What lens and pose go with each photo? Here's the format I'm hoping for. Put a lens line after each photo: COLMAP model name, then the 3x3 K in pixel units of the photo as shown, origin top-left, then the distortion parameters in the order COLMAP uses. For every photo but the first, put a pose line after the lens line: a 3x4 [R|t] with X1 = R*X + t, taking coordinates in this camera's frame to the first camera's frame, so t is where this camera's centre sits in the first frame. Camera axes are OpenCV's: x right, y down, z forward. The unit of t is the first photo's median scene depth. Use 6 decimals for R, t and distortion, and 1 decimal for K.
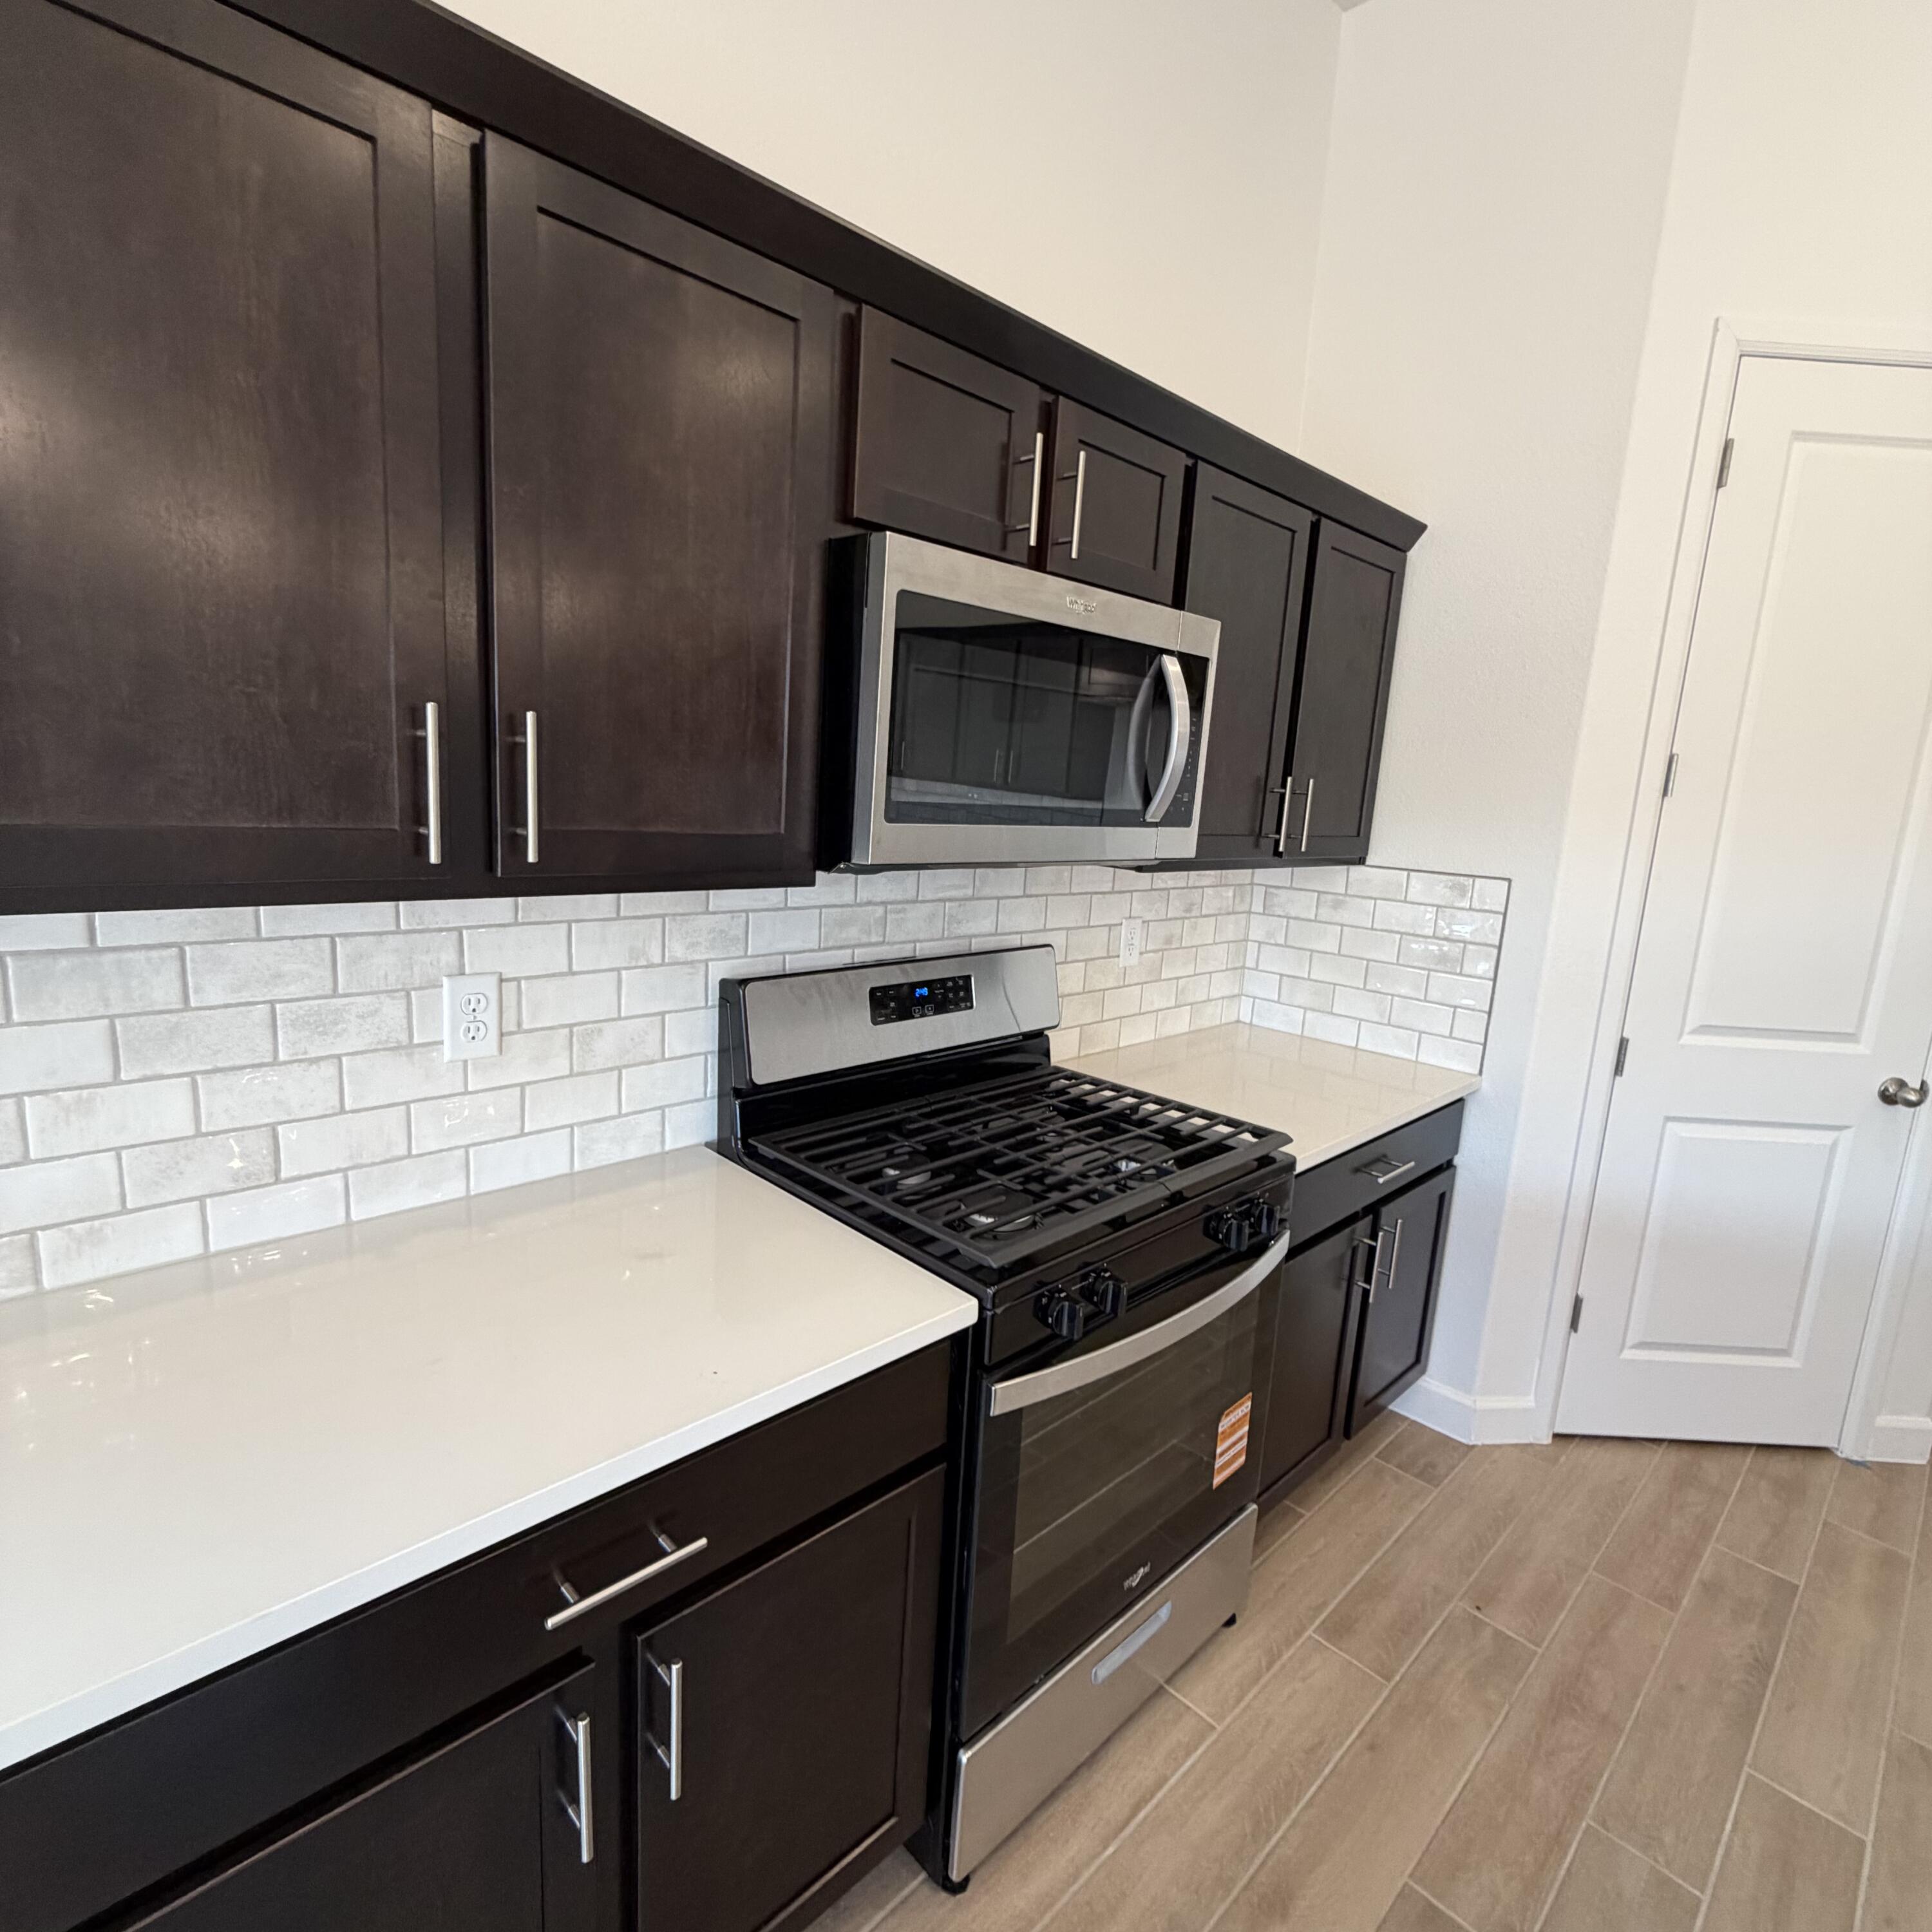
lens RADIAL K [[1028.5, 0, 974.3], [0, 1028.5, 963.3], [0, 0, 1]] dist [0.000722, -0.000573]
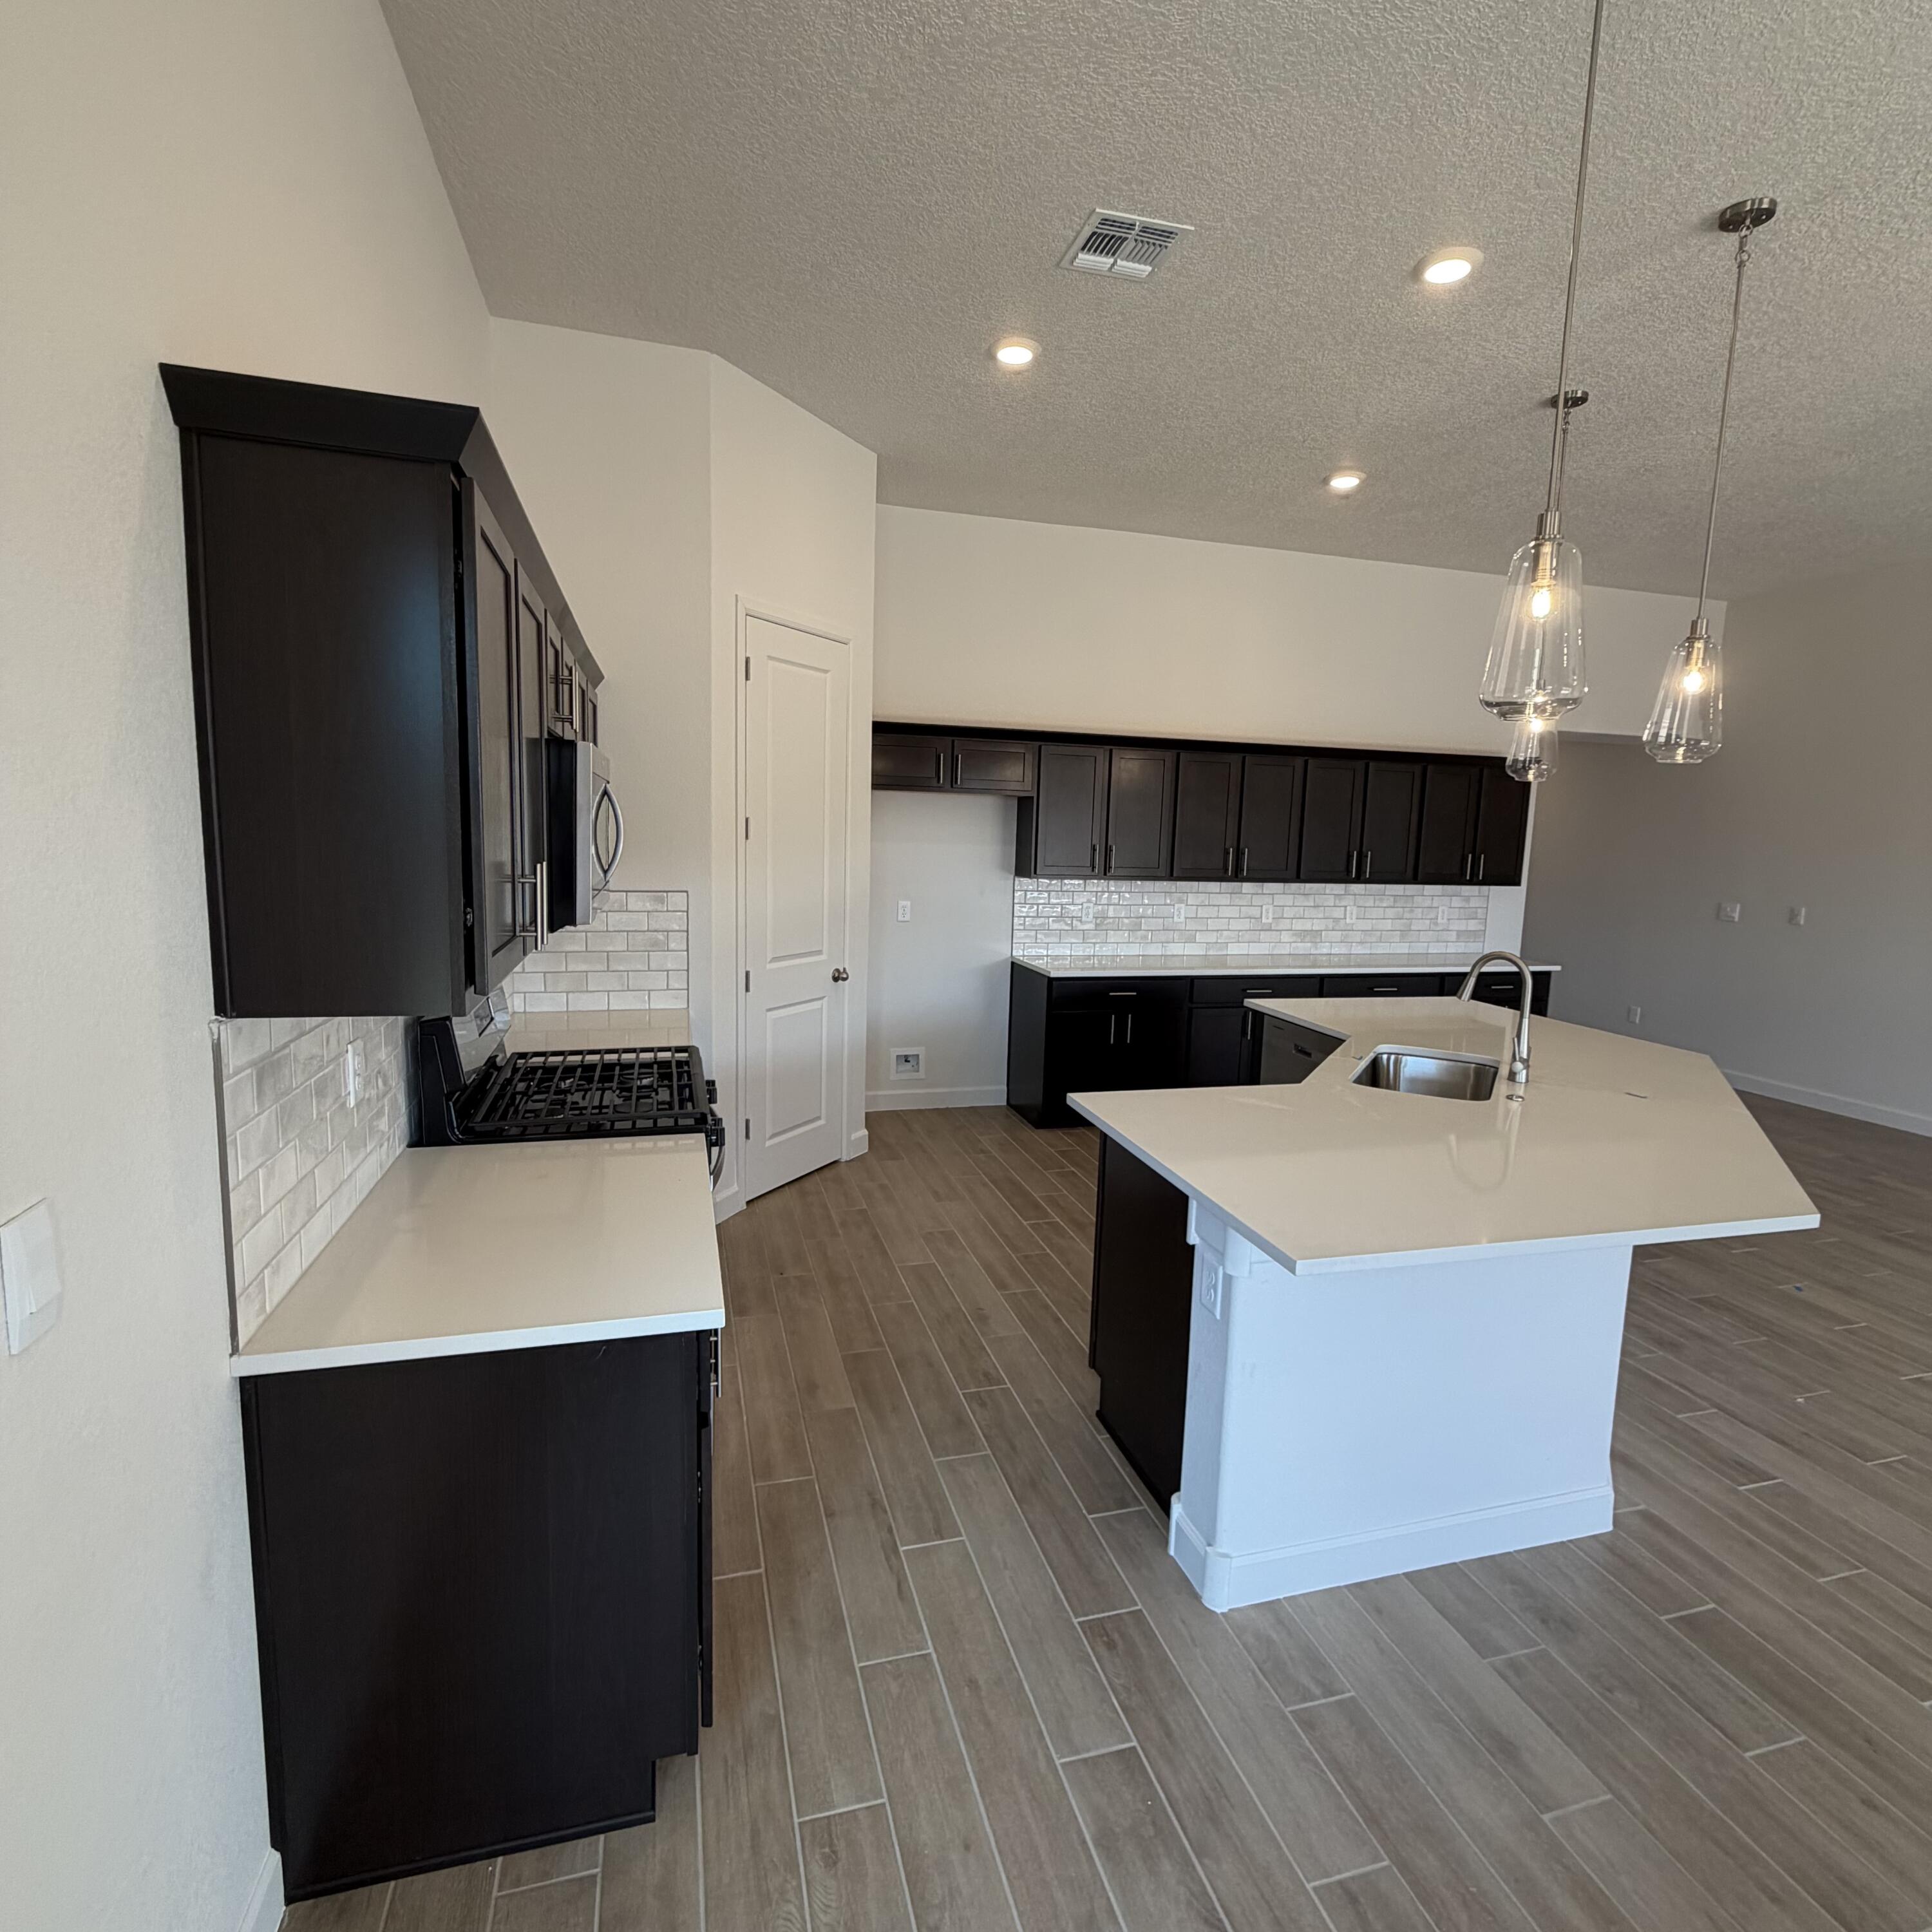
lens RADIAL K [[1028.5, 0, 952.2], [0, 1028.5, 959.0], [0, 0, 1]] dist [0.000722, -0.000573]
pose [[0.487895, -0.154824, 0.859062, -0.820366], [0.150173, 0.984359, 0.092116, -0.067770], [-0.859888, 0.084065, 0.503514, -0.255055]]
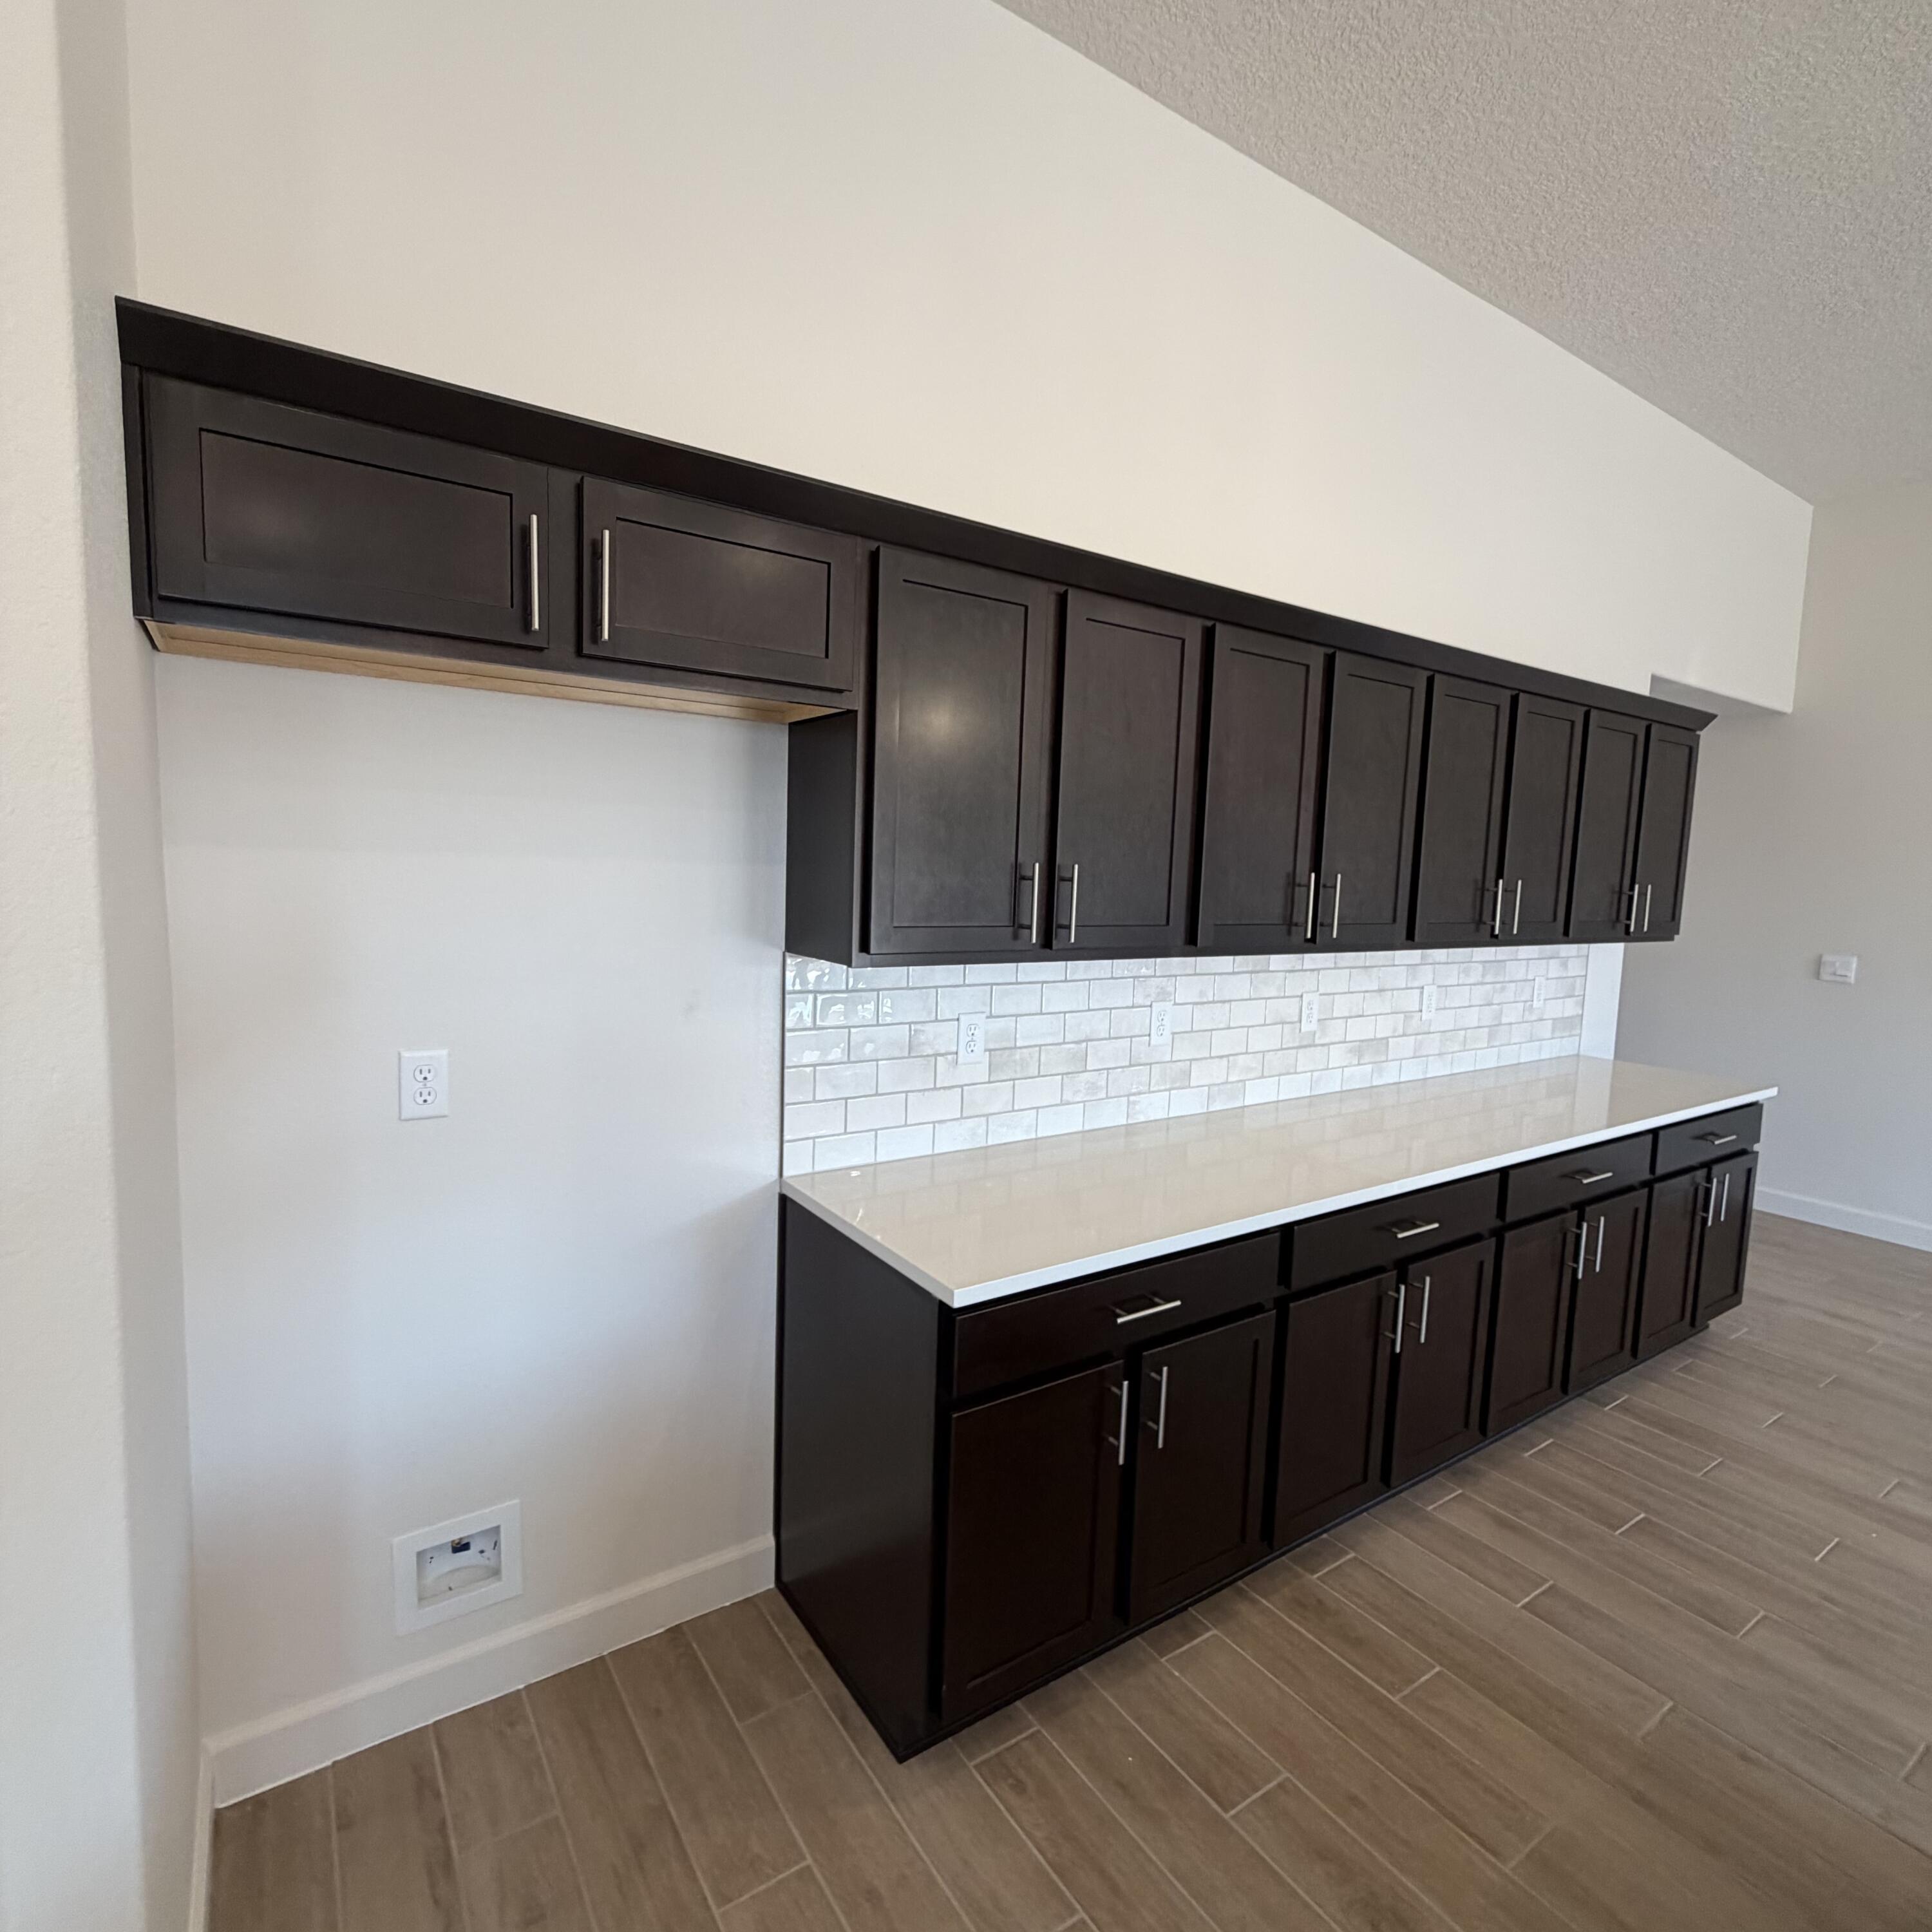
lens RADIAL K [[1028.5, 0, 956.5], [0, 1028.5, 971.7], [0, 0, 1]] dist [0.000722, -0.000573]
pose [[0.191400, -0.160153, 0.968358, 0.775726], [0.142673, 0.980659, 0.133988, -0.096300], [-0.971087, 0.112514, 0.210548, 0.623639]]
